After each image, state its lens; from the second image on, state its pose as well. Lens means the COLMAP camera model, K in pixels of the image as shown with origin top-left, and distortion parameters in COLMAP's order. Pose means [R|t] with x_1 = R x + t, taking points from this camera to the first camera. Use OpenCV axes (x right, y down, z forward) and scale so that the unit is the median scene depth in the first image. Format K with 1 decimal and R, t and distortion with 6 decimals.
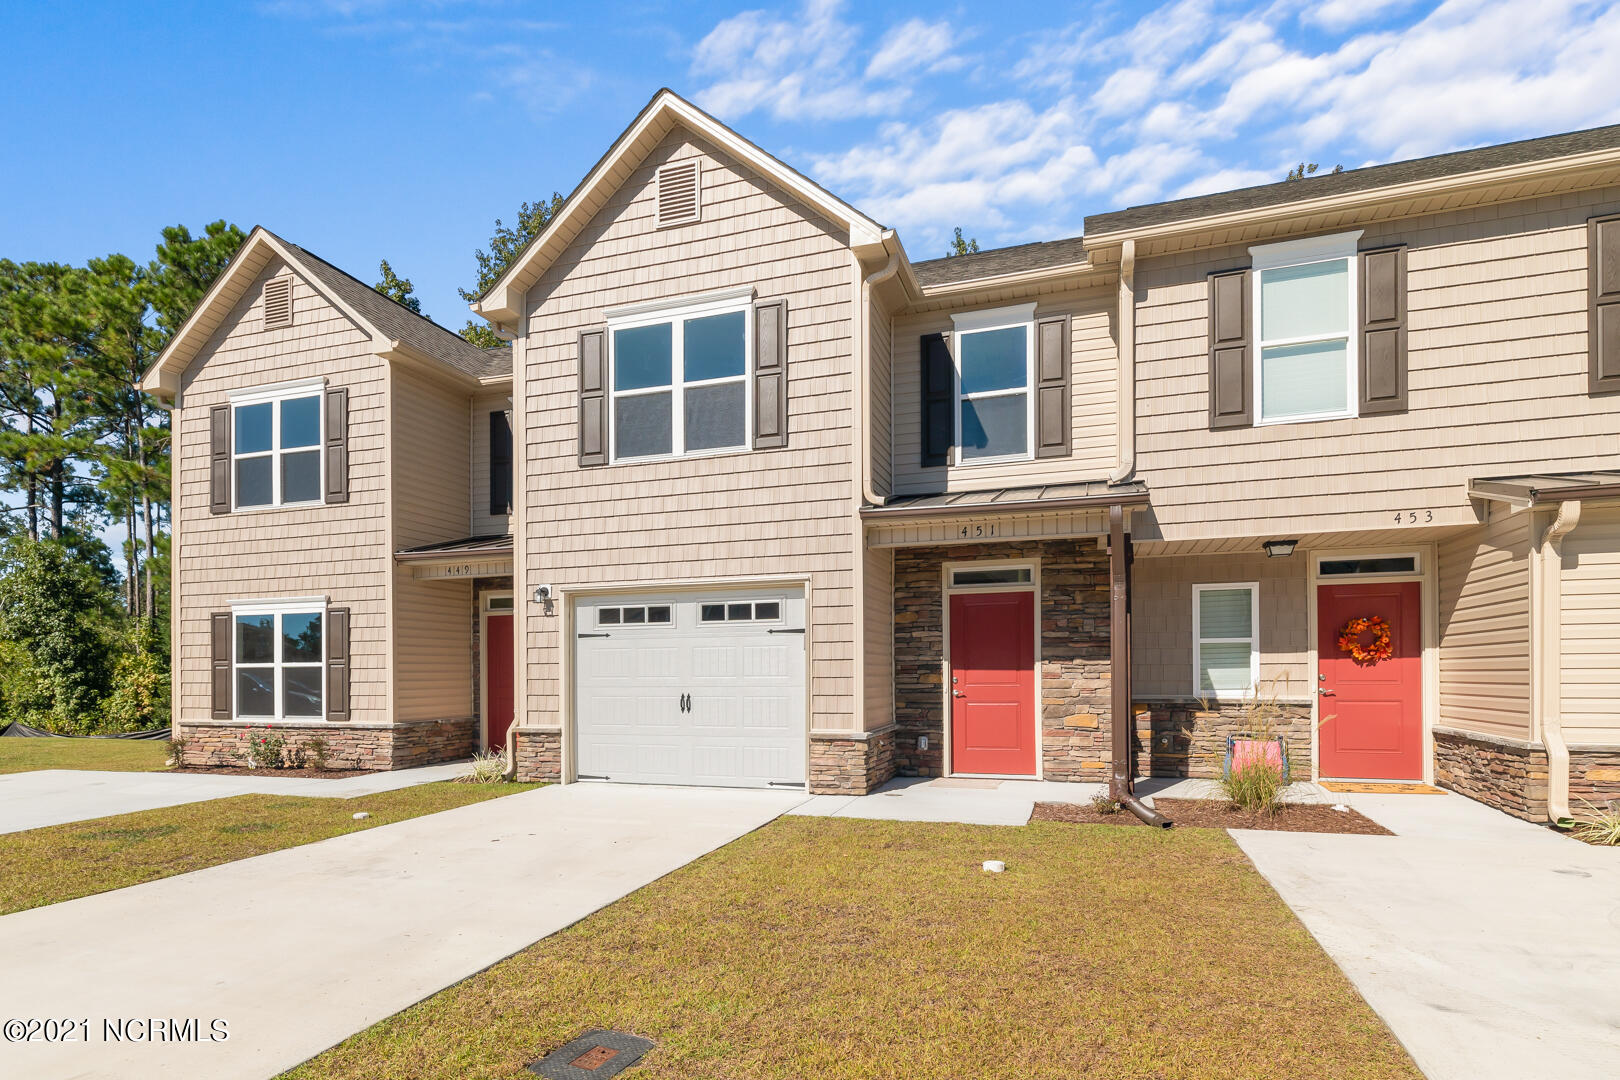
lens RADIAL K [[898.9, 0, 808.4], [0, 898.9, 684.9], [0, 0, 1]] dist [-0.020308, 0.003182]
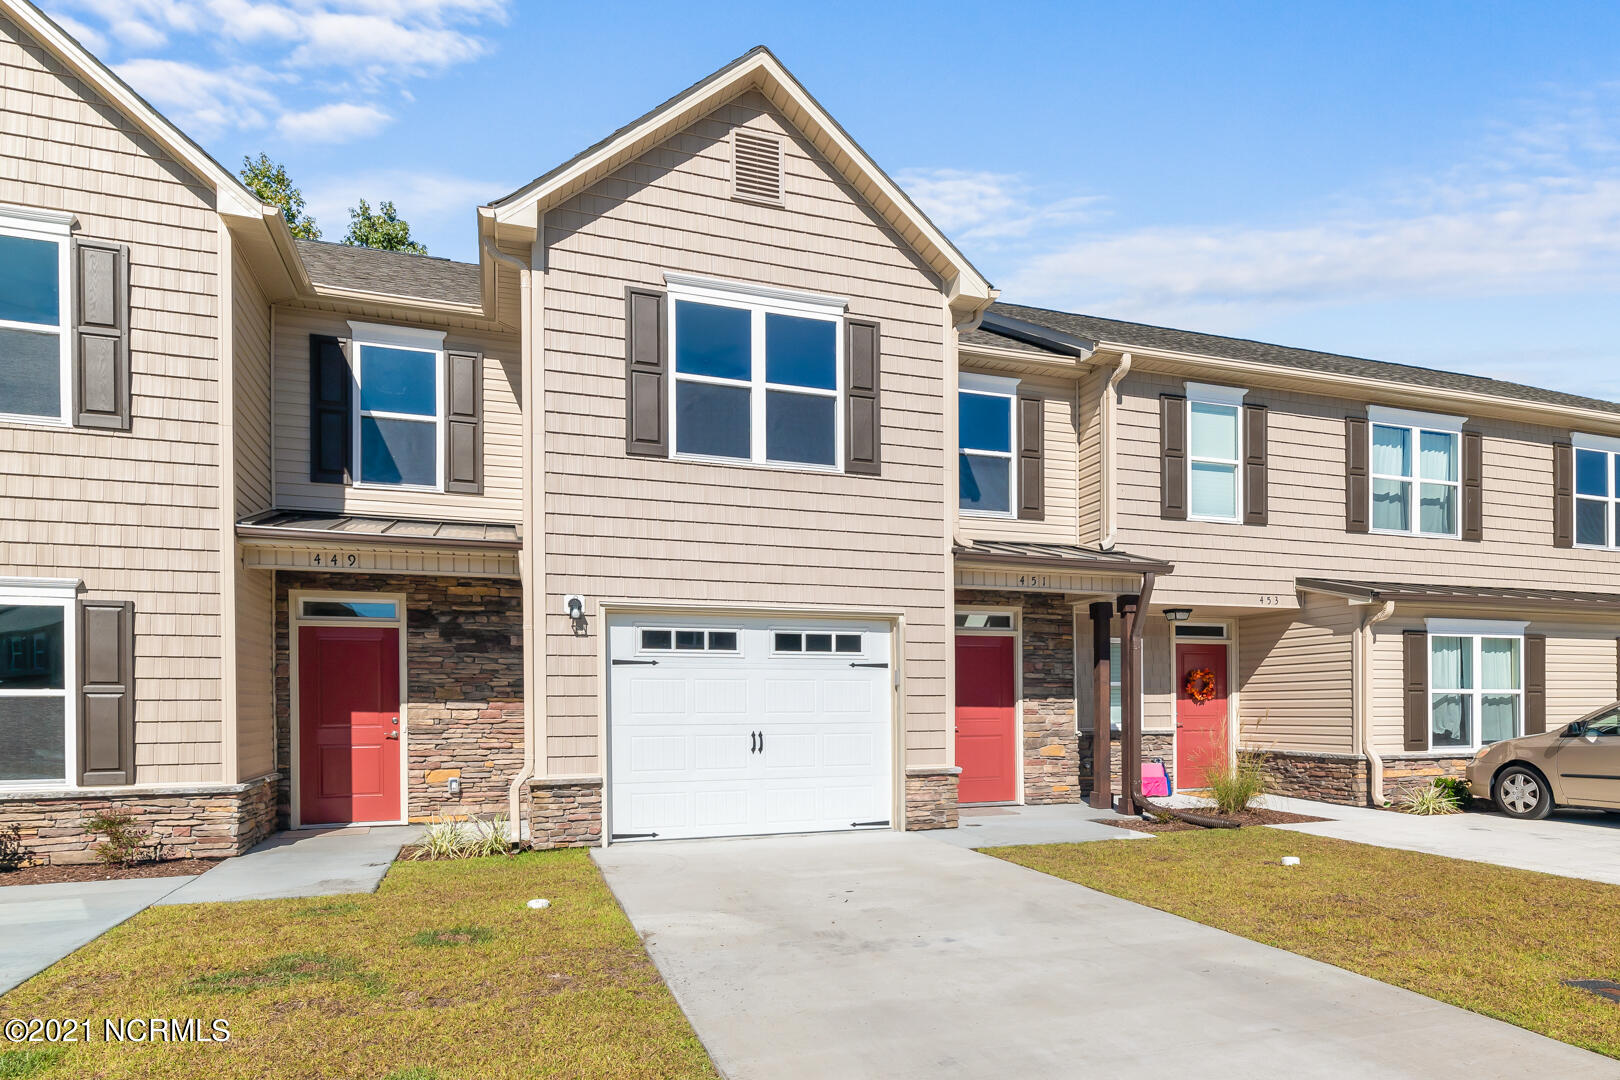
lens RADIAL K [[888.1, 0, 807.8], [0, 888.1, 716.0], [0, 0, 1]] dist [-0.003797, -0.002339]
pose [[0.792027, -0.001031, 0.610485, -0.640254], [0.008352, 0.999923, -0.009147, 0.002825], [-0.610429, 0.012344, 0.791975, 0.277678]]
